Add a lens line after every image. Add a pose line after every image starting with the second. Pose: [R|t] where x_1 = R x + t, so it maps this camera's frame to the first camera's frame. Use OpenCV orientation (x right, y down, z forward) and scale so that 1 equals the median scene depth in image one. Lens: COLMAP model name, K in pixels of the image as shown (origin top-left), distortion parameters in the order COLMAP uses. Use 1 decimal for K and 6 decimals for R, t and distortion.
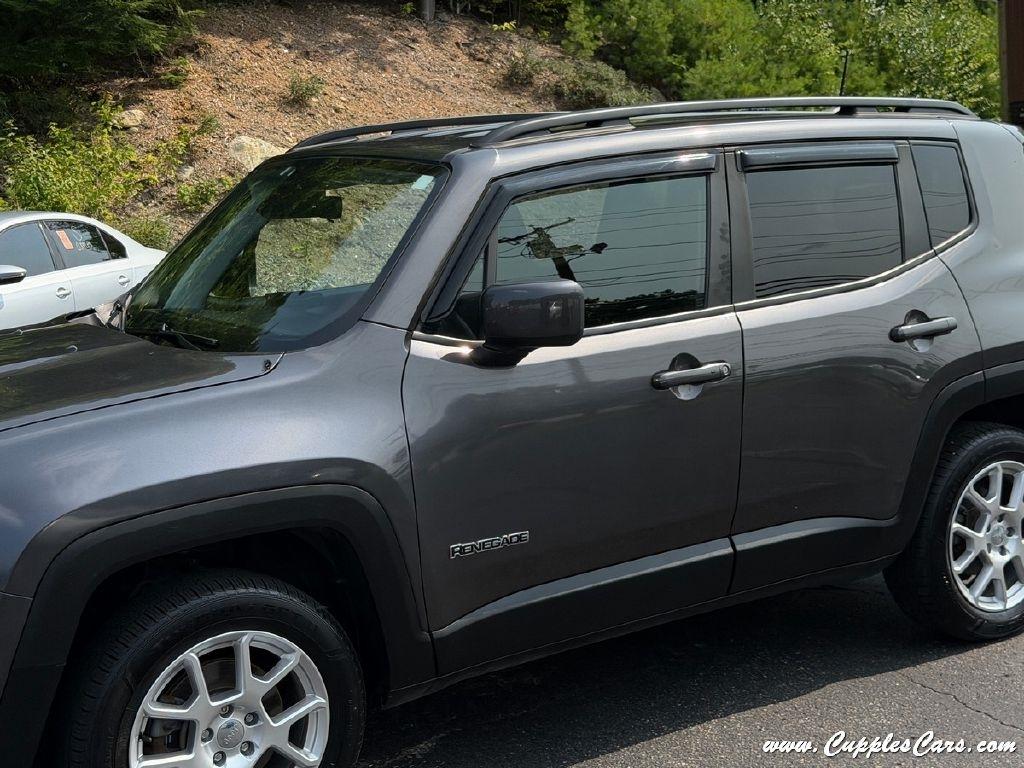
lens RADIAL K [[1526.8, 0, 508.6], [0, 1526.8, 364.6], [0, 0, 1]] dist [0.226039, -0.565918]
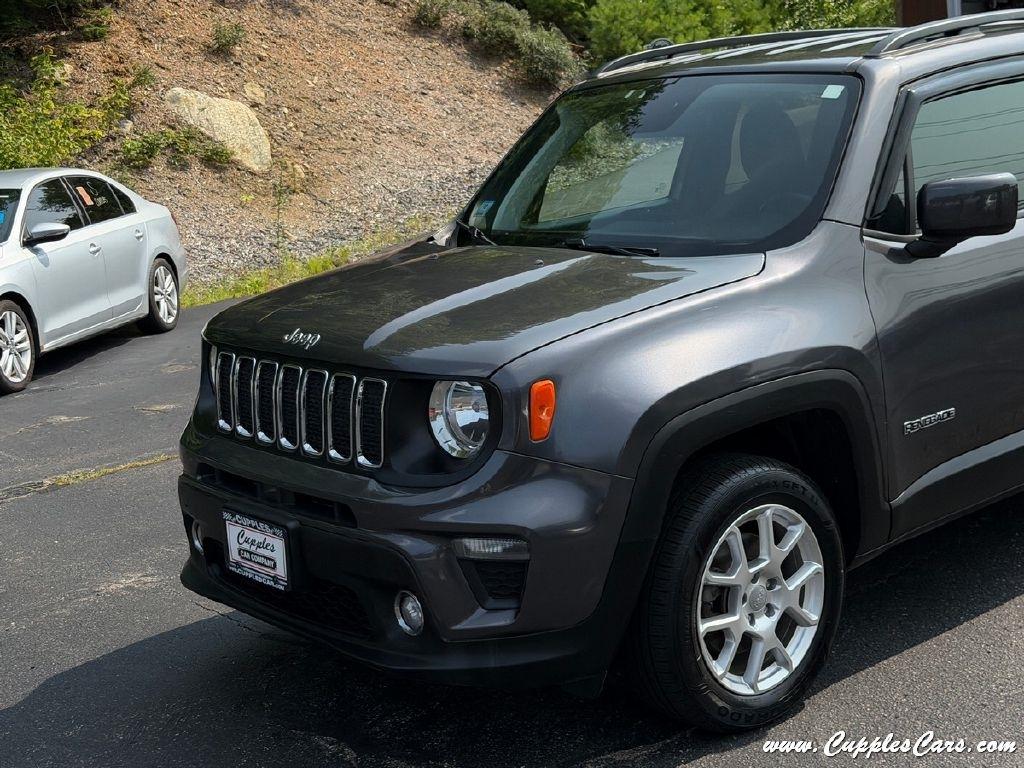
lens RADIAL K [[1532.3, 0, 512.0], [0, 1532.3, 384.0], [0, 0, 1]] dist [0.207269, -0.461395]
pose [[0.990760, -0.060695, 0.121284, -0.343078], [0.055287, 0.997341, 0.047476, 0.017146], [-0.123843, -0.040332, 0.991482, -0.047338]]
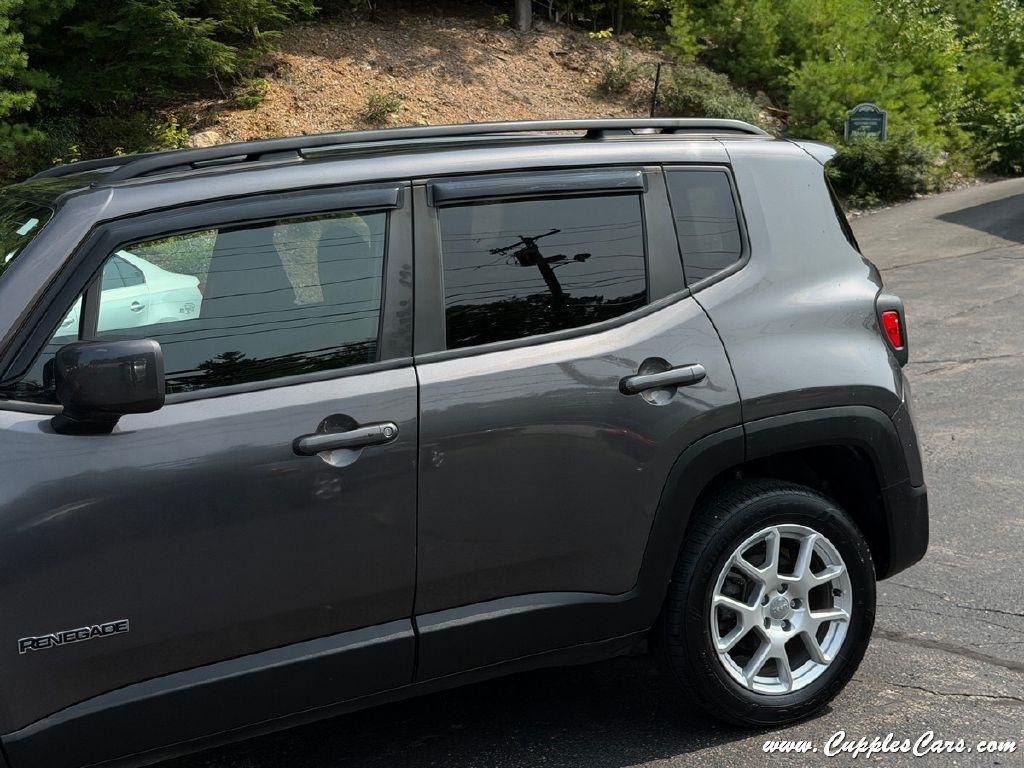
lens RADIAL K [[1518.5, 0, 506.0], [0, 1518.5, 382.8], [0, 0, 1]] dist [0.218367, -0.536780]
pose [[0.992167, -0.005806, -0.124784, 0.270740], [0.006788, 0.999949, 0.007446, -0.026507], [0.124734, -0.008235, 0.992156, 0.113805]]
